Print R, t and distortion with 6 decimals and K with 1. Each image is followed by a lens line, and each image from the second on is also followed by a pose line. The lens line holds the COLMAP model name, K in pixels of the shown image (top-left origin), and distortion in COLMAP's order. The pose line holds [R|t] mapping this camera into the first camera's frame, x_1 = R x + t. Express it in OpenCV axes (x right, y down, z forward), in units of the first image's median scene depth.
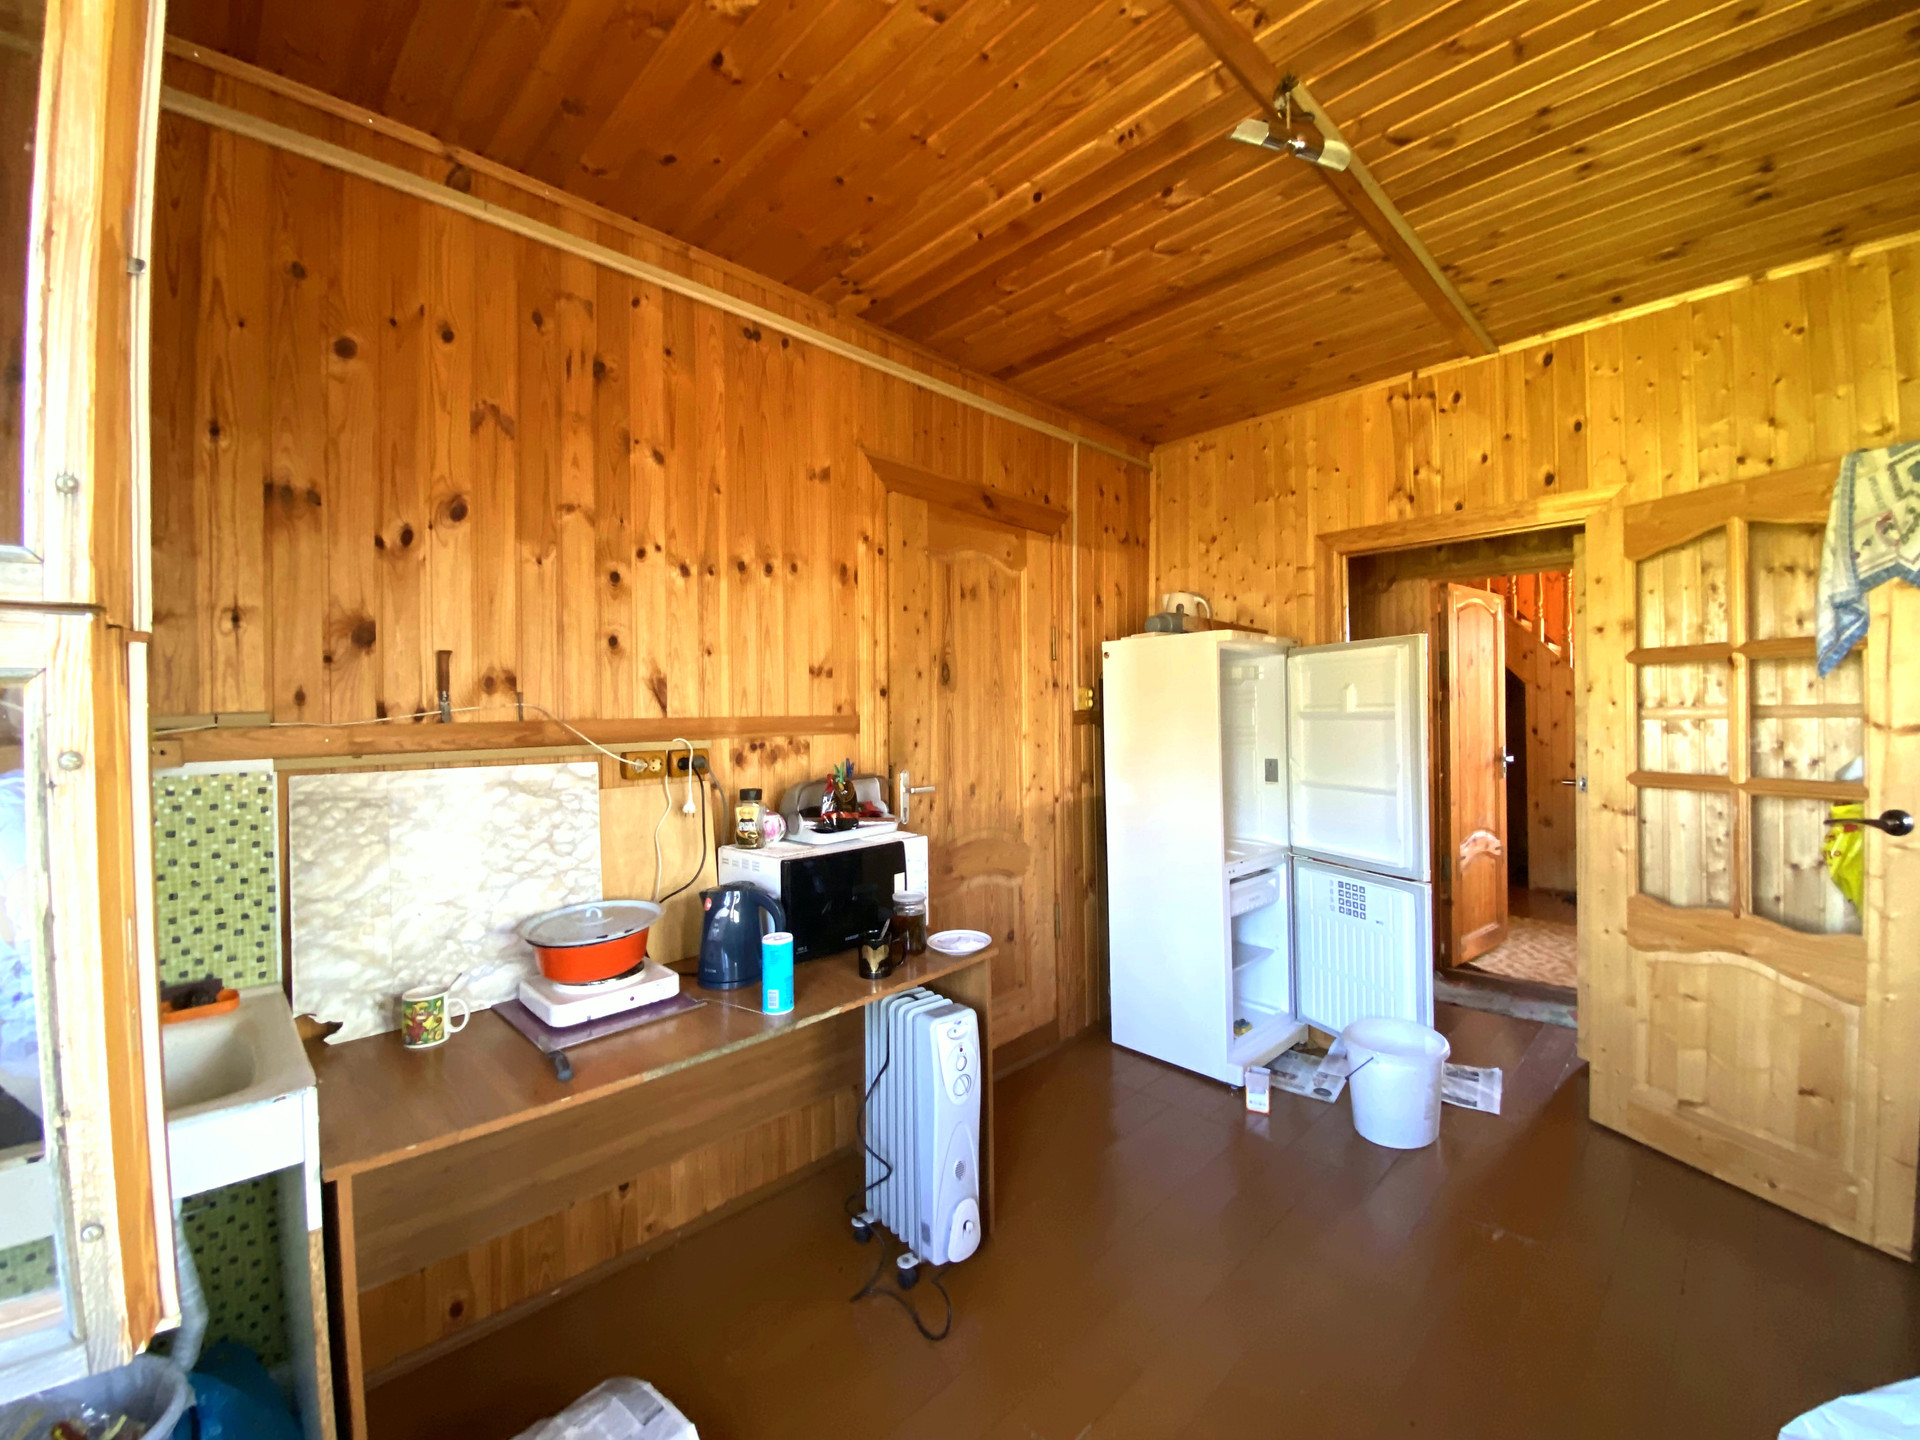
lens RADIAL K [[781.1, 0, 955.8], [0, 781.1, 712.7], [0, 0, 1]] dist [-0.031931, -0.005684]
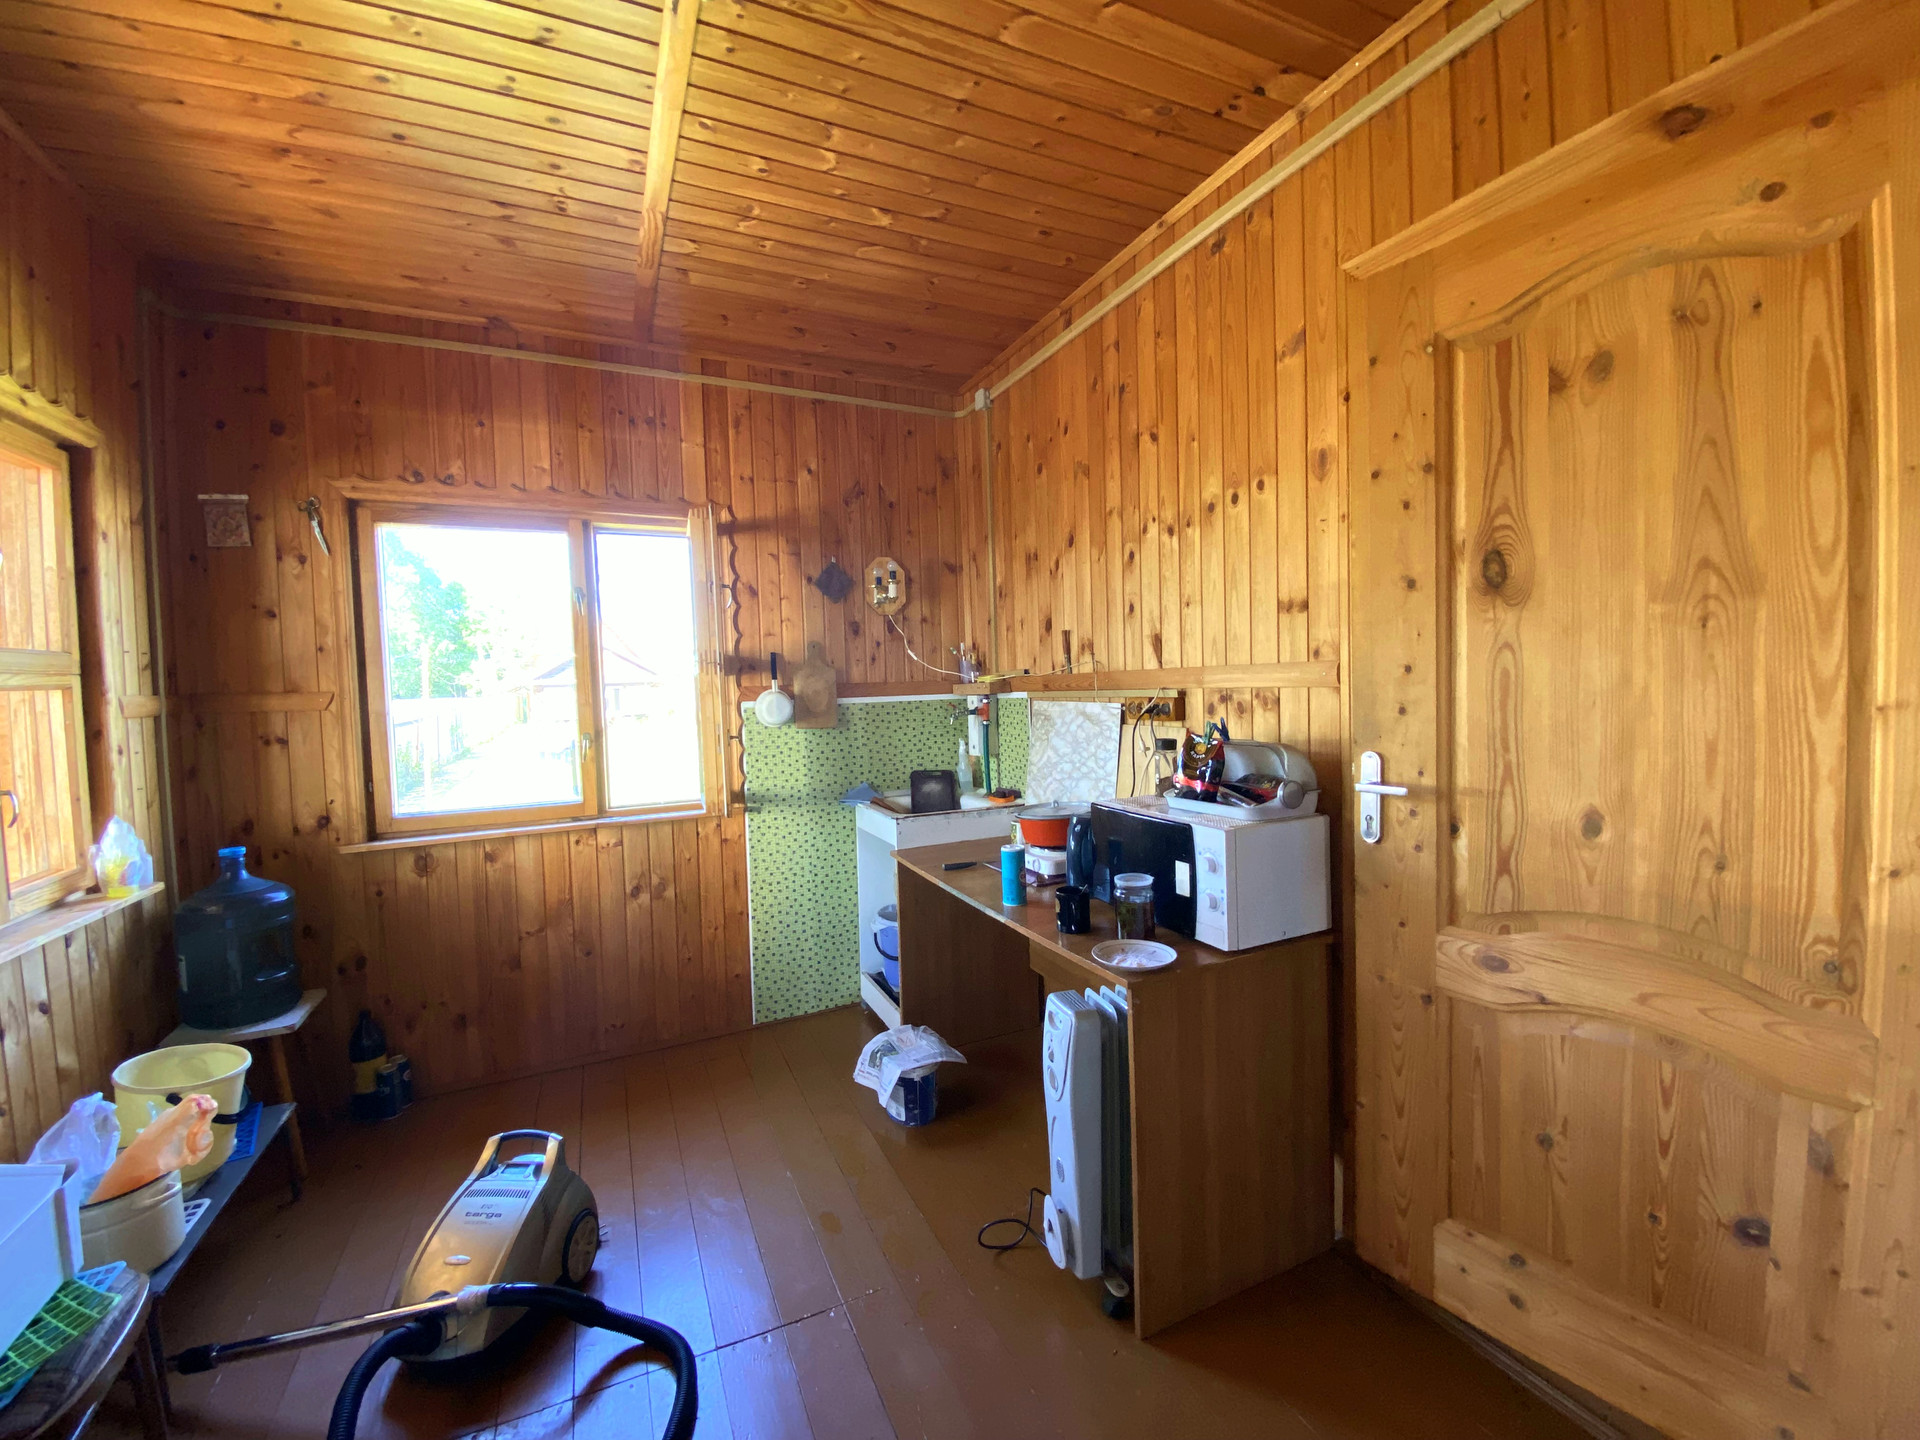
lens RADIAL K [[781.1, 0, 966.6], [0, 781.1, 724.6], [0, 0, 1]] dist [-0.031931, -0.005684]
pose [[-0.370550, 0.074838, -0.925793, 0.871663], [0.037120, 0.997146, 0.065749, 0.003742], [0.928071, -0.010002, -0.372270, 1.276671]]
